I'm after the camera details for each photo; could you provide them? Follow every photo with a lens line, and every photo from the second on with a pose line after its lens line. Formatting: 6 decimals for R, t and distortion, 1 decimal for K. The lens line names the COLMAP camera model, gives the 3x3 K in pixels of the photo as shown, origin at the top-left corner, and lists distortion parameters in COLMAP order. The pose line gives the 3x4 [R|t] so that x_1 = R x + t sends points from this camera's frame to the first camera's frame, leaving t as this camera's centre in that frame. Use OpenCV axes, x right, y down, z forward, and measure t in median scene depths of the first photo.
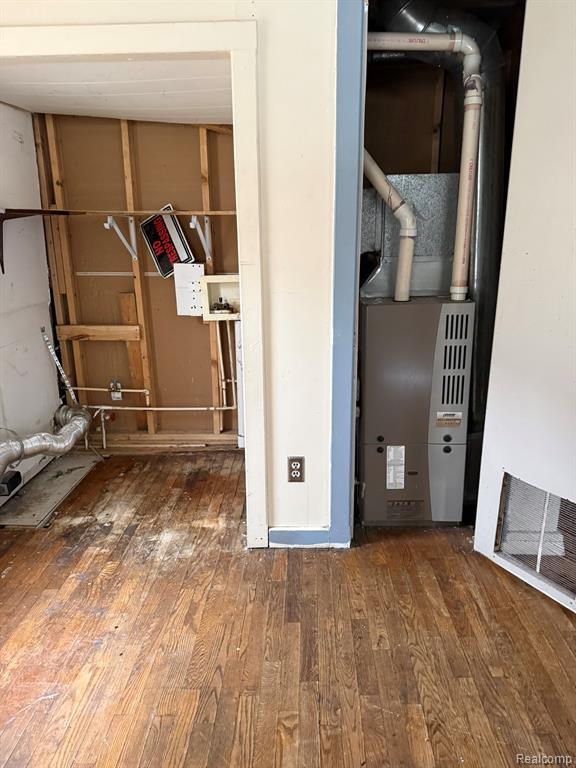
lens RADIAL K [[528.6, 0, 285.5], [0, 528.6, 380.7], [0, 0, 1]] dist [0.100373, -0.114565]
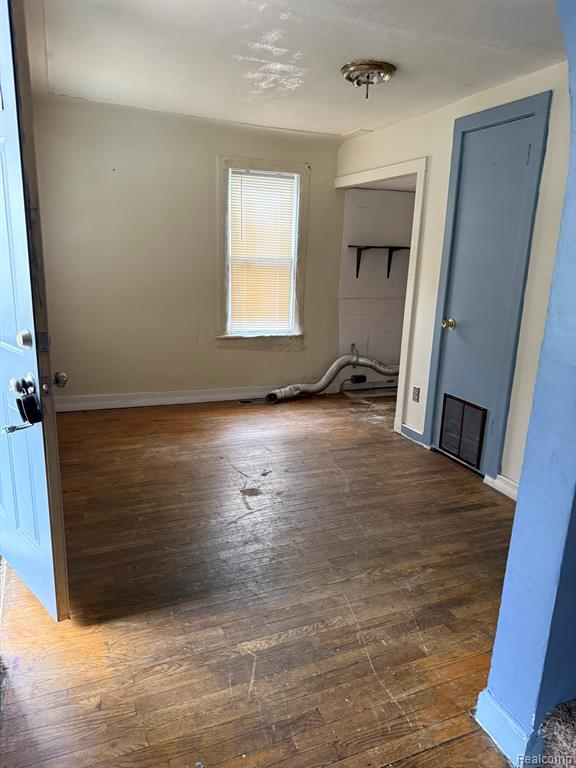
lens RADIAL K [[528.6, 0, 285.5], [0, 528.6, 380.7], [0, 0, 1]] dist [0.100373, -0.114565]
pose [[0.413413, 0.242940, -0.877536, 1.118761], [-0.286169, 0.949582, 0.128070, 0.020136], [0.864406, 0.198178, 0.462091, -0.161161]]
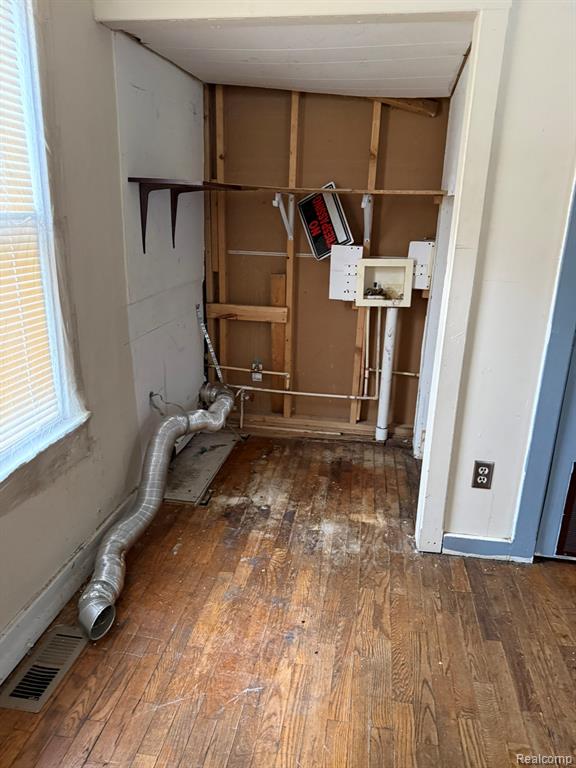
lens RADIAL K [[523.9, 0, 295.2], [0, 523.9, 381.9], [0, 0, 1]] dist [0.153451, -0.249388]
pose [[0.991905, 0.072721, -0.104099, -0.178100], [-0.069268, 0.996933, 0.036411, -0.003454], [0.106427, -0.028905, 0.993900, 0.039267]]
